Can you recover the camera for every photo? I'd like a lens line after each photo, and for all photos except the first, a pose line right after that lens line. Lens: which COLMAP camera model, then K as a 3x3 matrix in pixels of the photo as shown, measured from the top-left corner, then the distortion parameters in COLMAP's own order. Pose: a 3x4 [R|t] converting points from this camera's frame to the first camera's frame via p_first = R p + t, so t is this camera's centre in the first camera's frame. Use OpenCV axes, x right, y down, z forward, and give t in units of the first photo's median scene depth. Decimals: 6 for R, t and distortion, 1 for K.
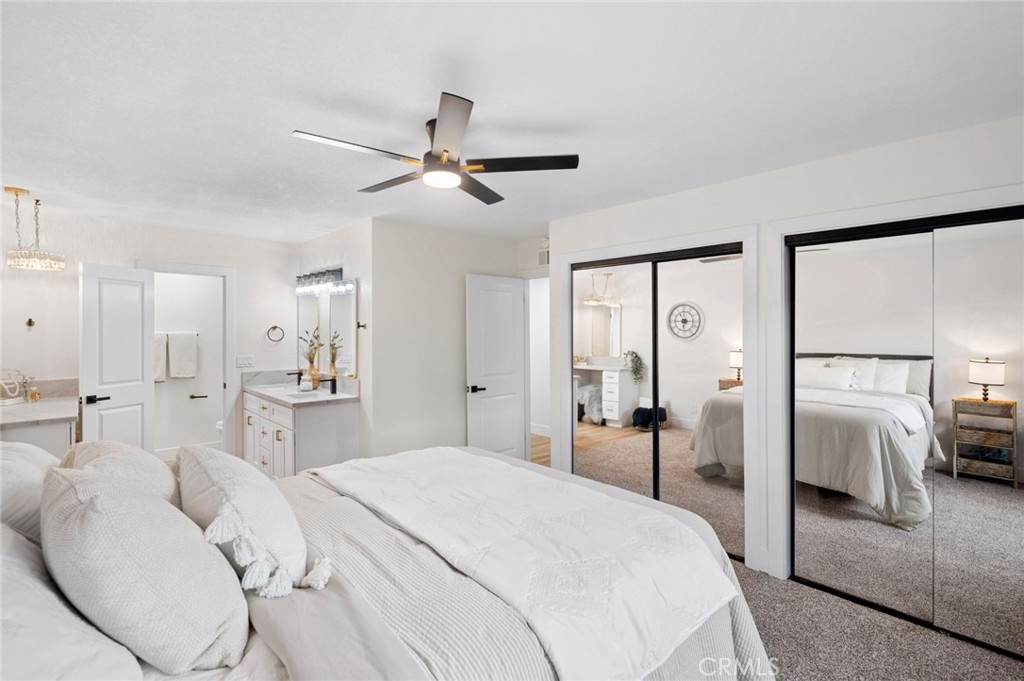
lens RADIAL K [[476.8, 0, 515.1], [0, 476.8, 336.9], [0, 0, 1]] dist [0.001864, 0.000083]
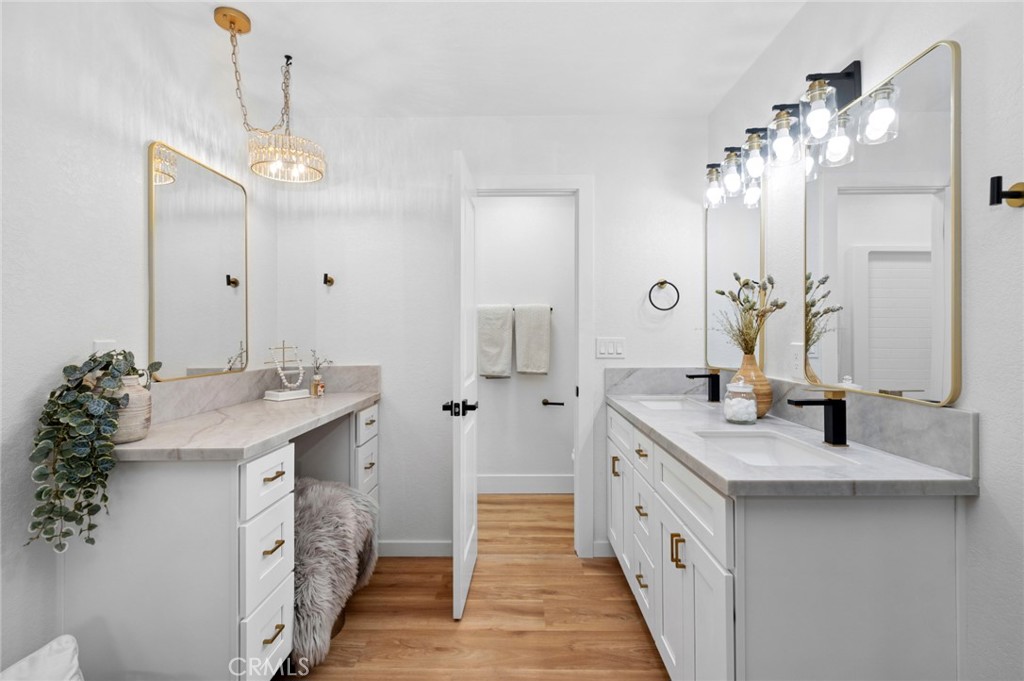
lens RADIAL K [[476.8, 0, 515.1], [0, 476.8, 336.9], [0, 0, 1]] dist [0.001864, 0.000083]
pose [[0.729075, -0.001697, -0.684432, -0.295293], [-0.003509, 0.999975, -0.006218, 0.044925], [0.684425, 0.006935, 0.729051, 0.570380]]
